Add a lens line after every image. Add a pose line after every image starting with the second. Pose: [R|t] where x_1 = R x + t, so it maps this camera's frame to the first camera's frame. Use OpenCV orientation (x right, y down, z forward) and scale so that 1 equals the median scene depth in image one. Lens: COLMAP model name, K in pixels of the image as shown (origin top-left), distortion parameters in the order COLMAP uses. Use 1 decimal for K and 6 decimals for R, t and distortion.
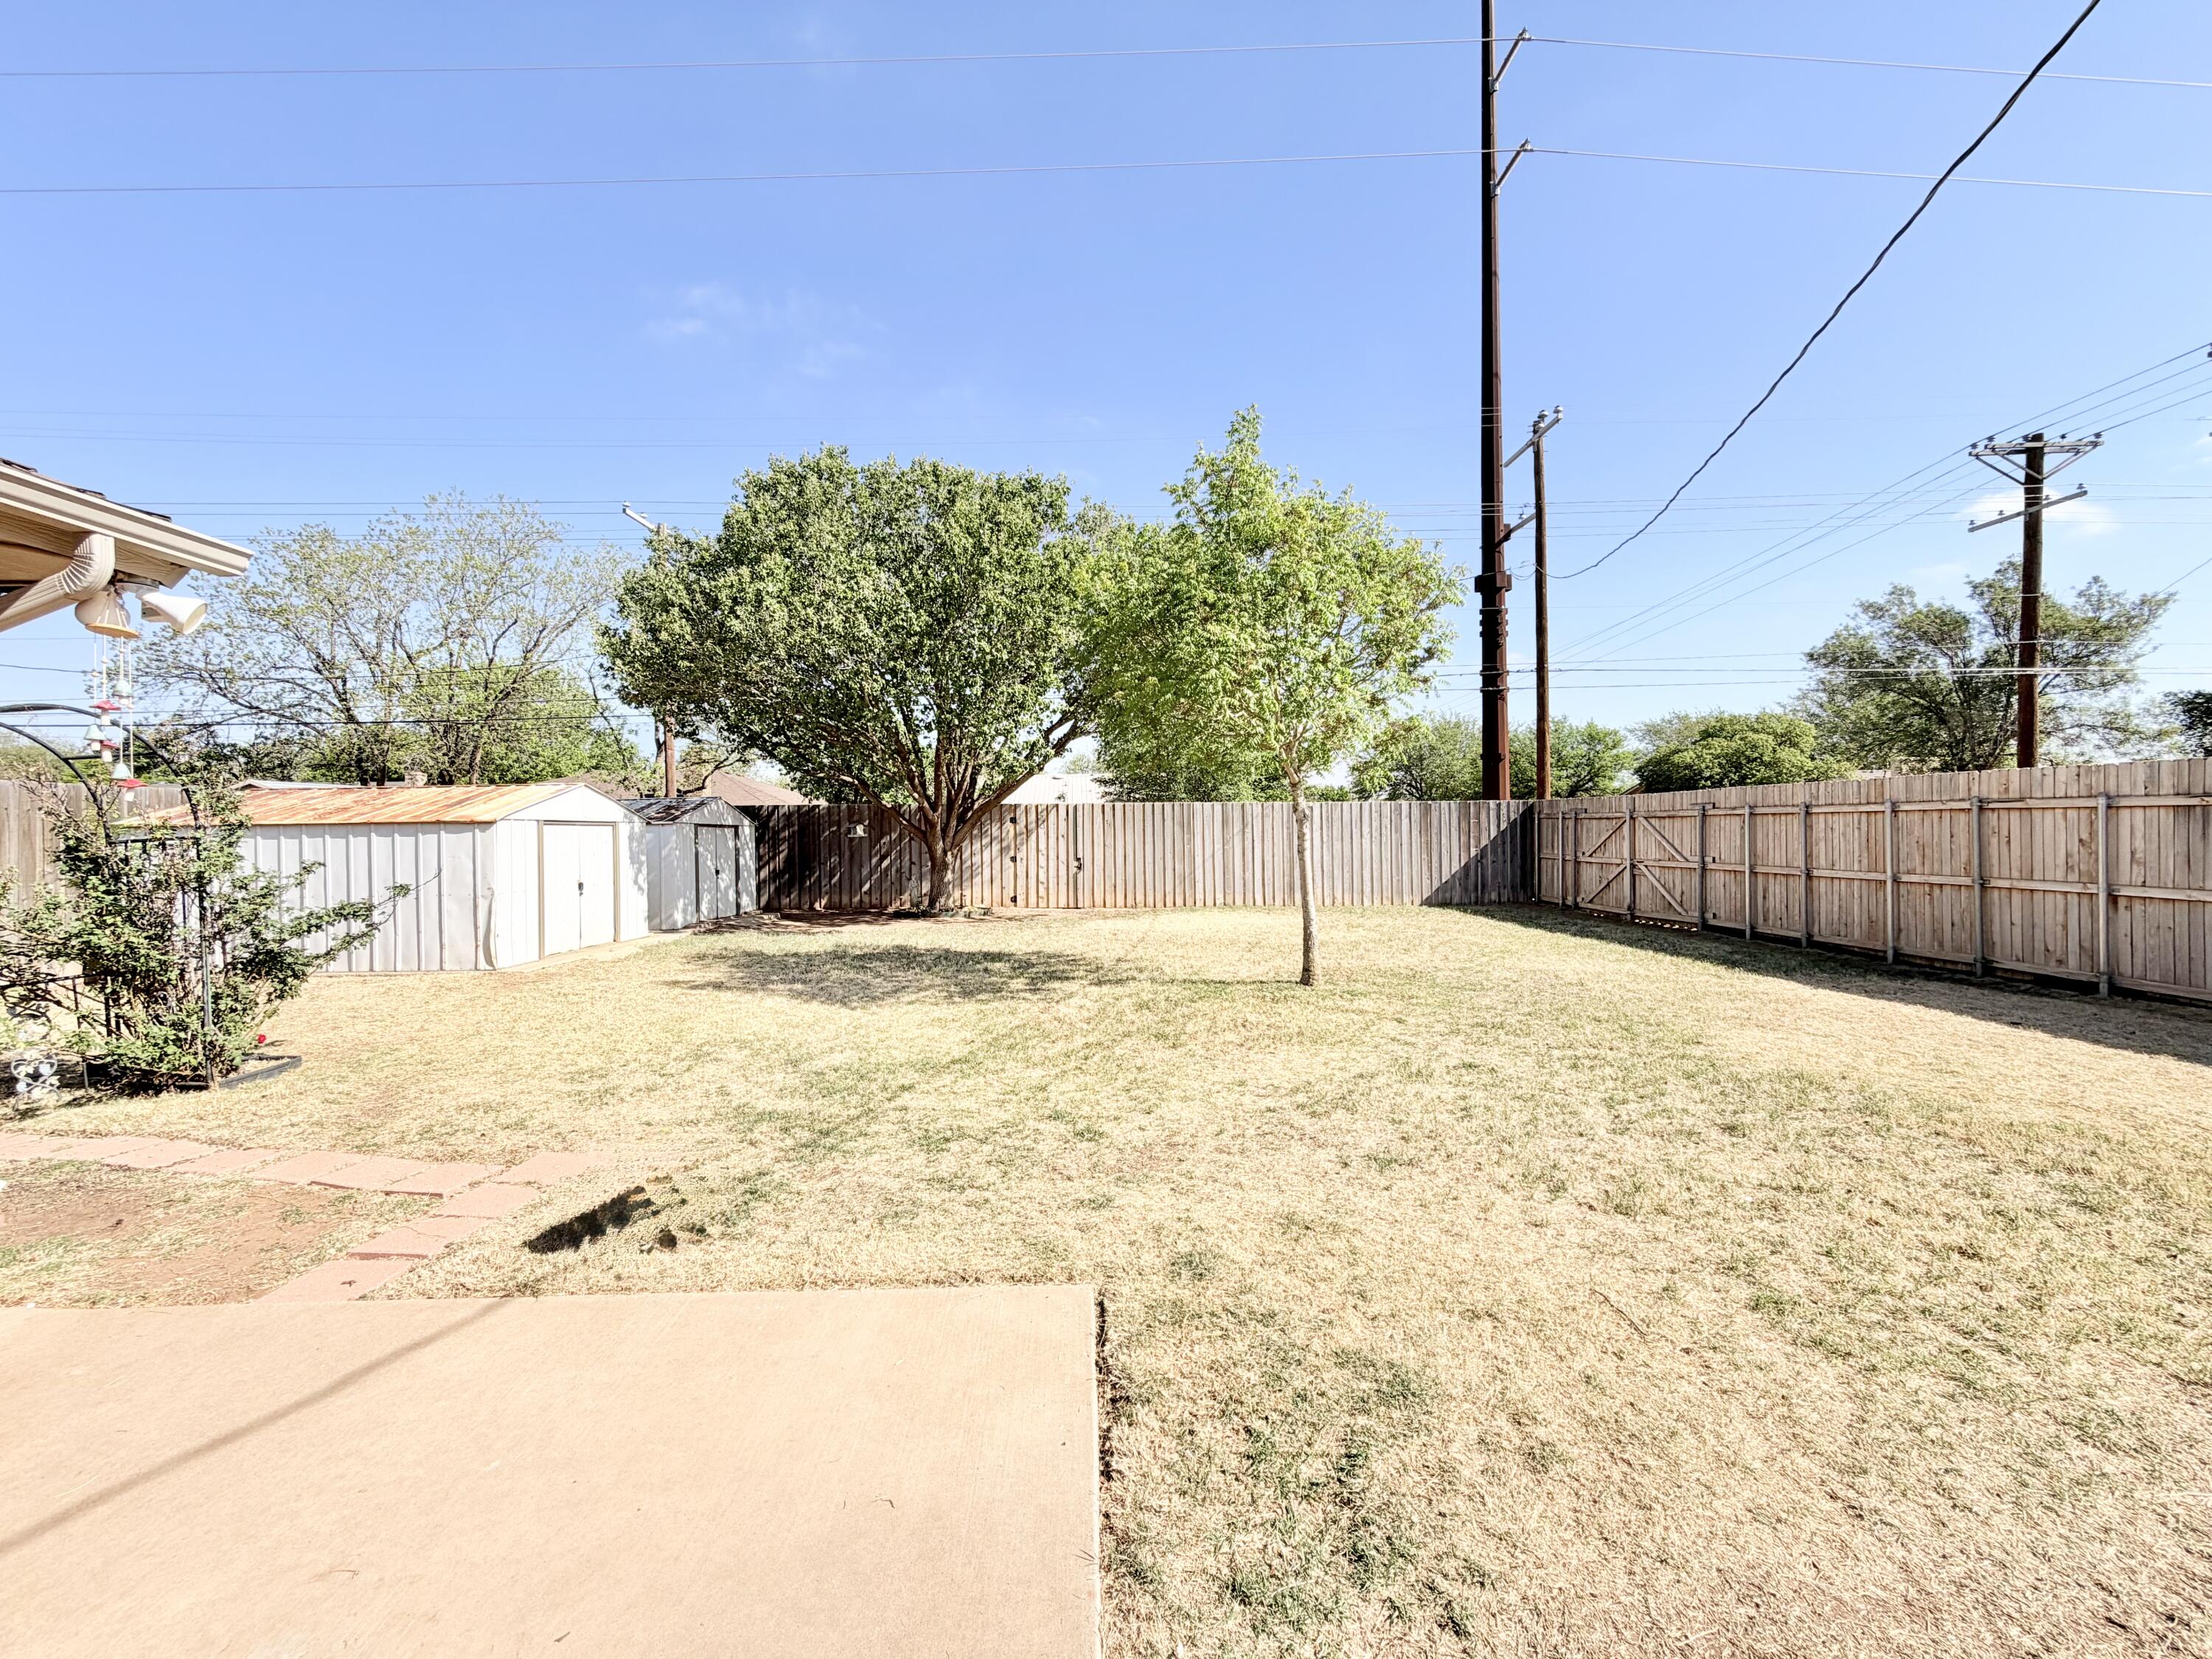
lens RADIAL K [[884.4, 0, 1112.0], [0, 884.4, 830.1], [0, 0, 1]] dist [0.000604, -0.000378]
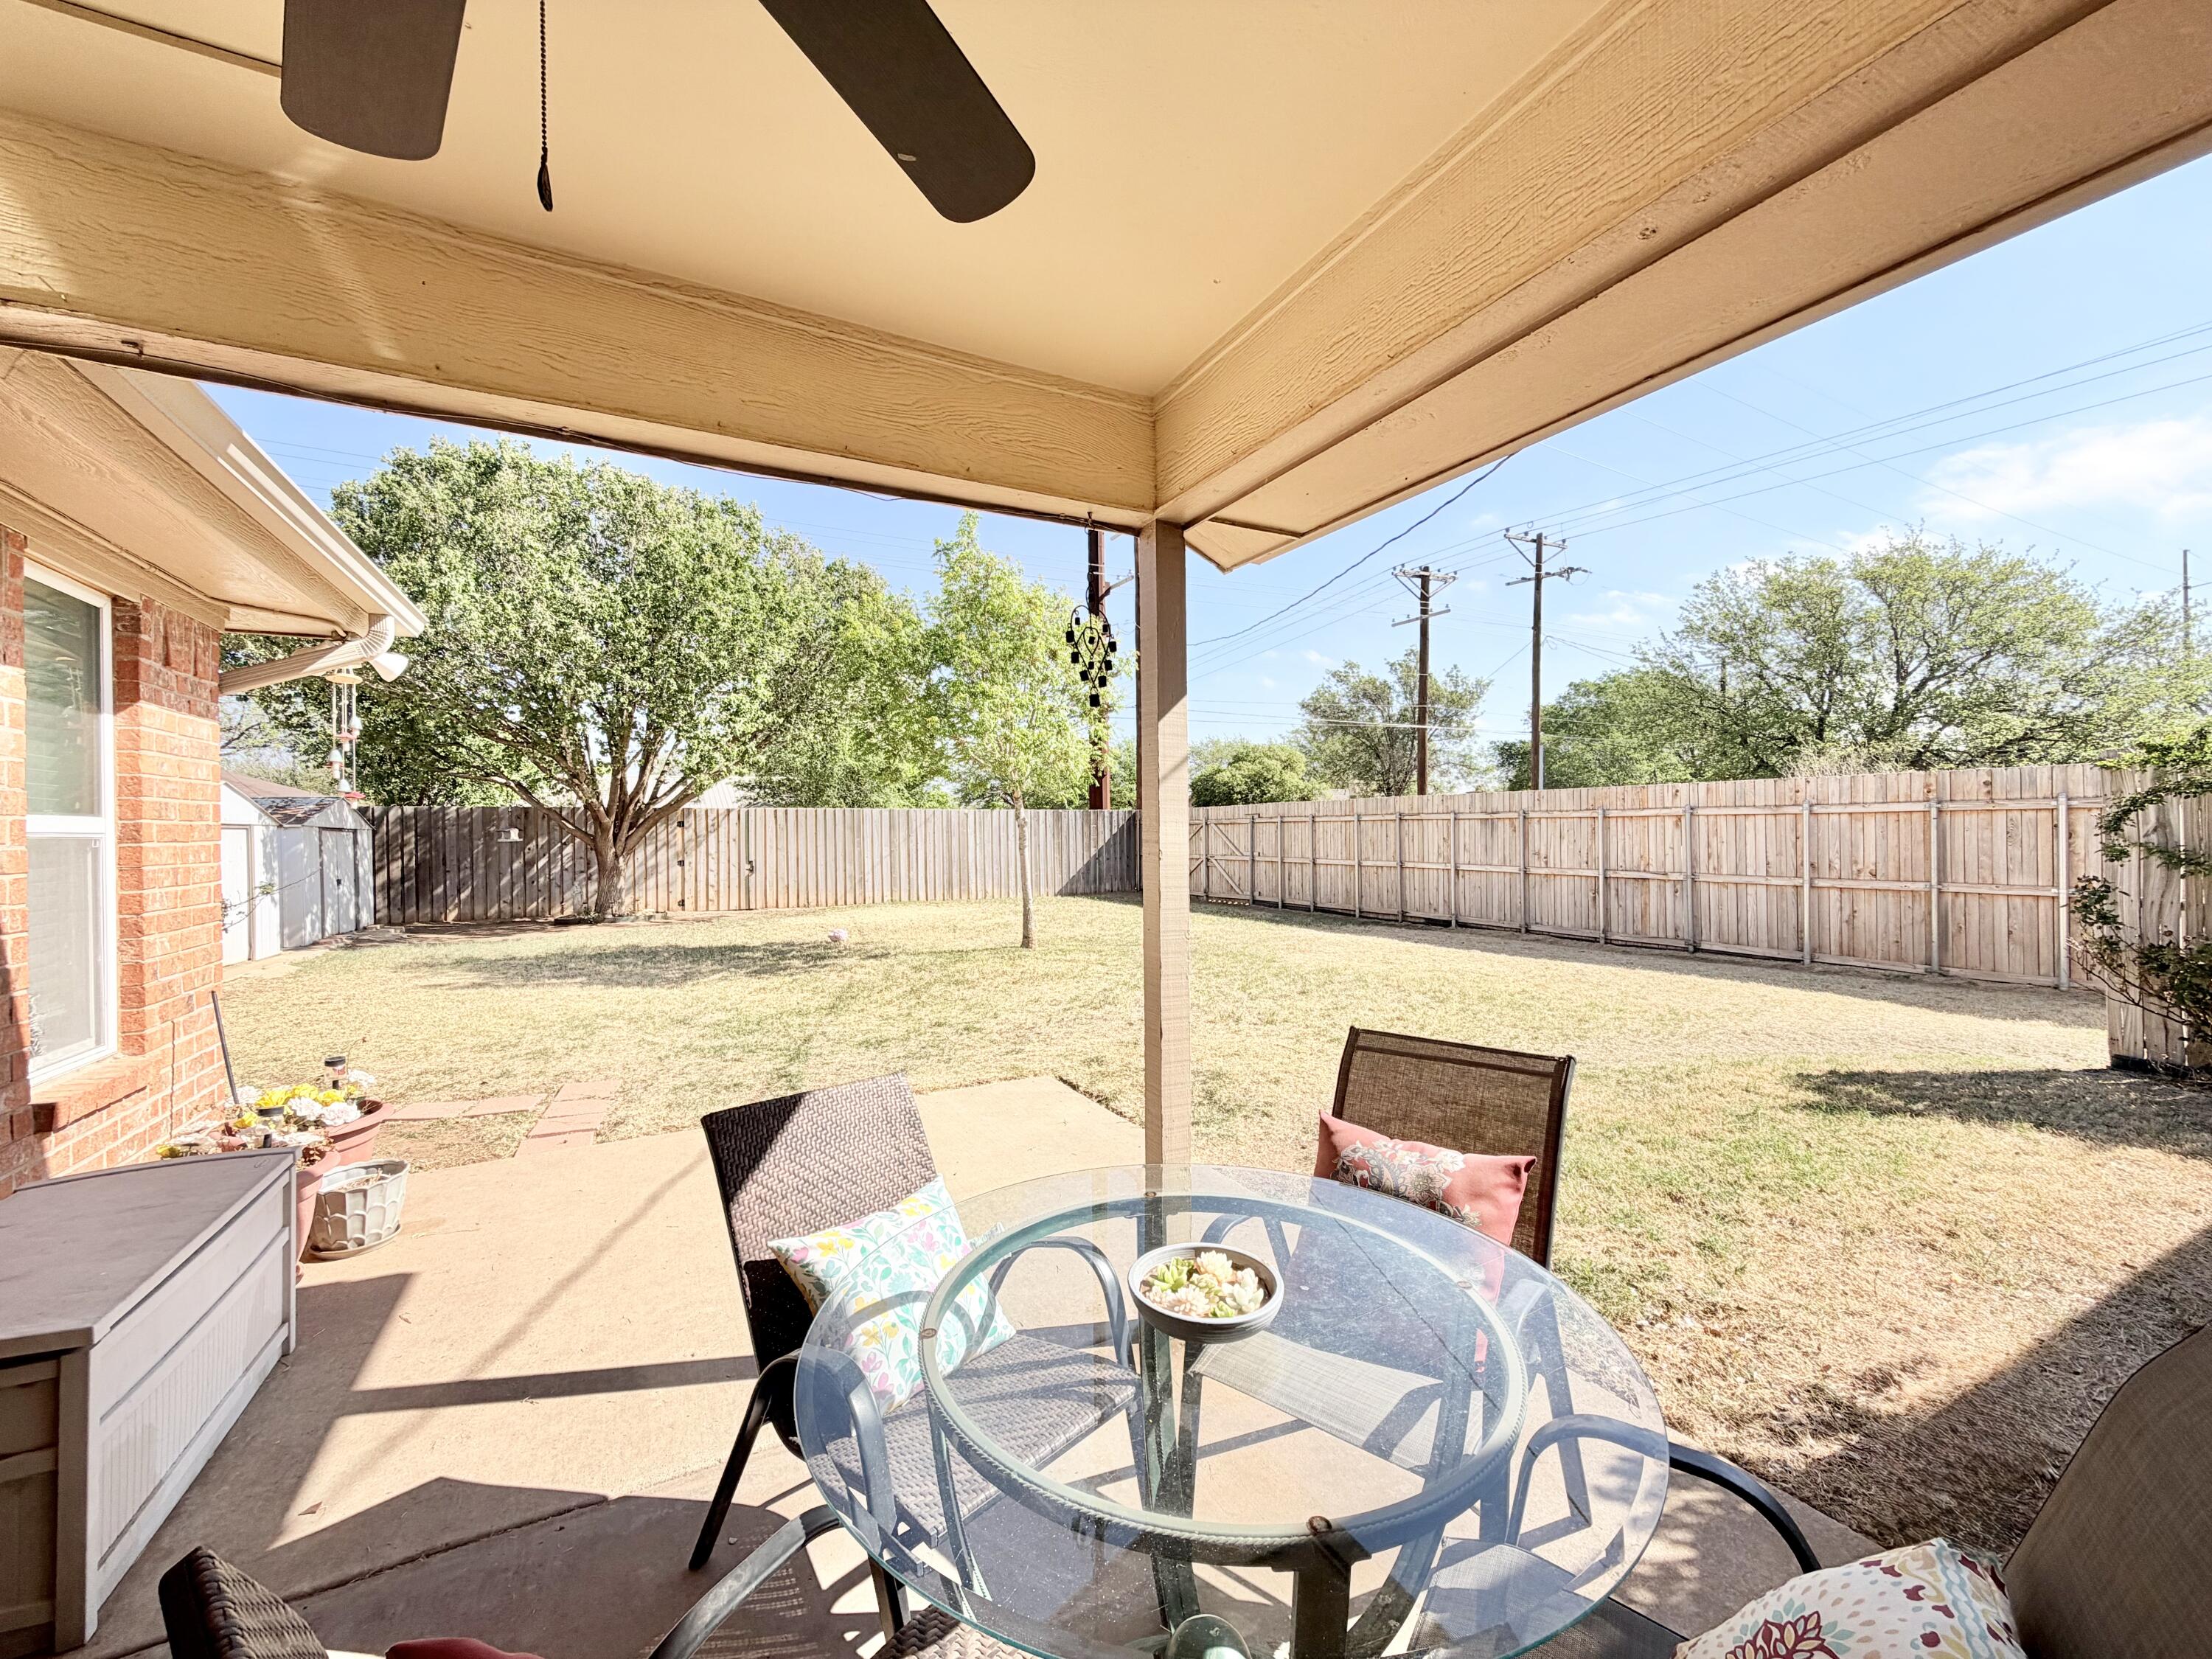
lens RADIAL K [[884.4, 0, 1111.2], [0, 884.4, 831.1], [0, 0, 1]] dist [0.000604, -0.000378]
pose [[0.894445, -0.000579, 0.447178, -0.123829], [0.002653, 0.999988, -0.004013, 0.001179], [-0.447171, 0.004776, 0.894436, -0.122037]]
